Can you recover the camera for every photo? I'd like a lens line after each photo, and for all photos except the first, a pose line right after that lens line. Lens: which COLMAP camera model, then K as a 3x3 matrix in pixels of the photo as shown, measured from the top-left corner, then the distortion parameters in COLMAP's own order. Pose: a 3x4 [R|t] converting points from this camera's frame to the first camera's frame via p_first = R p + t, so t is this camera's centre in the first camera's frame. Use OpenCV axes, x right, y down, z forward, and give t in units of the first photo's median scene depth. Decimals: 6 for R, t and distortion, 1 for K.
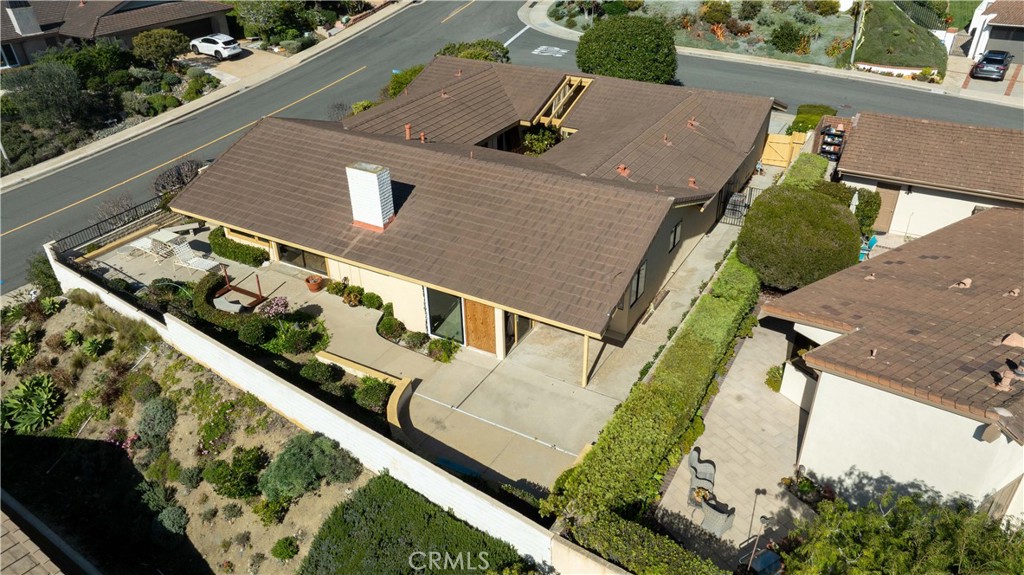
lens RADIAL K [[723.9, 0, 515.4], [0, 723.9, 287.7], [0, 0, 1]] dist [-0.048593, 0.057465]
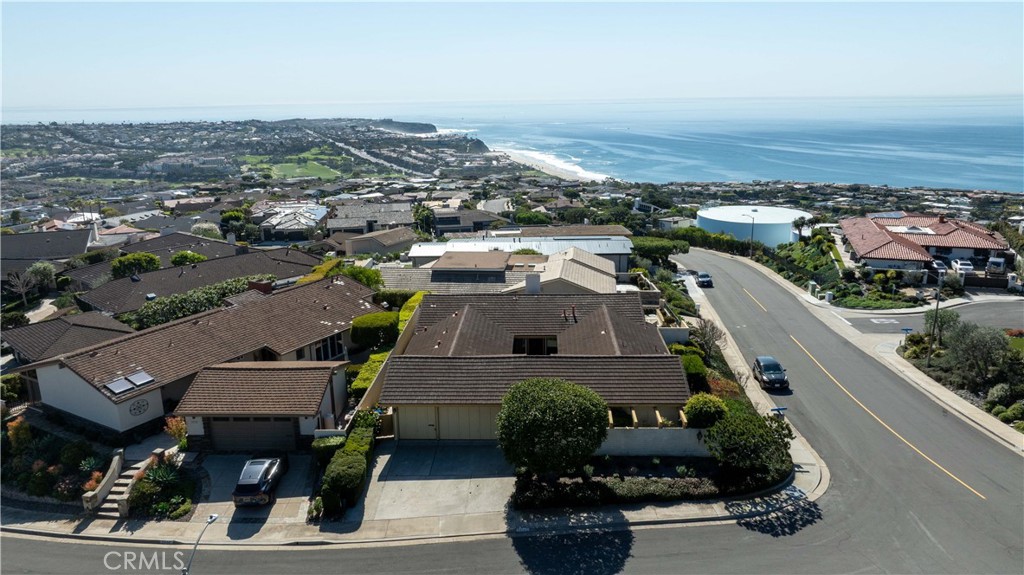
lens RADIAL K [[723.9, 0, 512.8], [0, 723.9, 281.9], [0, 0, 1]] dist [-0.048593, 0.057465]
pose [[-0.884824, 0.144865, -0.442832, 0.921302], [-0.213420, 0.718849, 0.661595, -1.661707], [0.414172, 0.679904, -0.605138, 2.267452]]
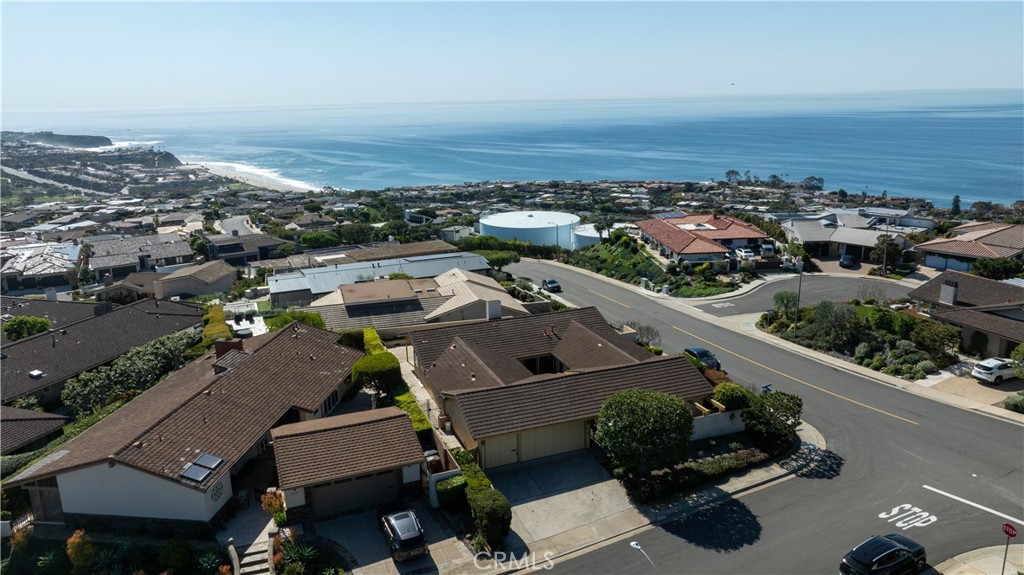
lens RADIAL K [[723.9, 0, 513.7], [0, 723.9, 287.6], [0, 0, 1]] dist [-0.048593, 0.057465]
pose [[-0.628716, 0.227291, -0.743677, 1.647752], [-0.373848, 0.750222, 0.545348, -1.583546], [0.681875, 0.620891, -0.386704, 1.860953]]
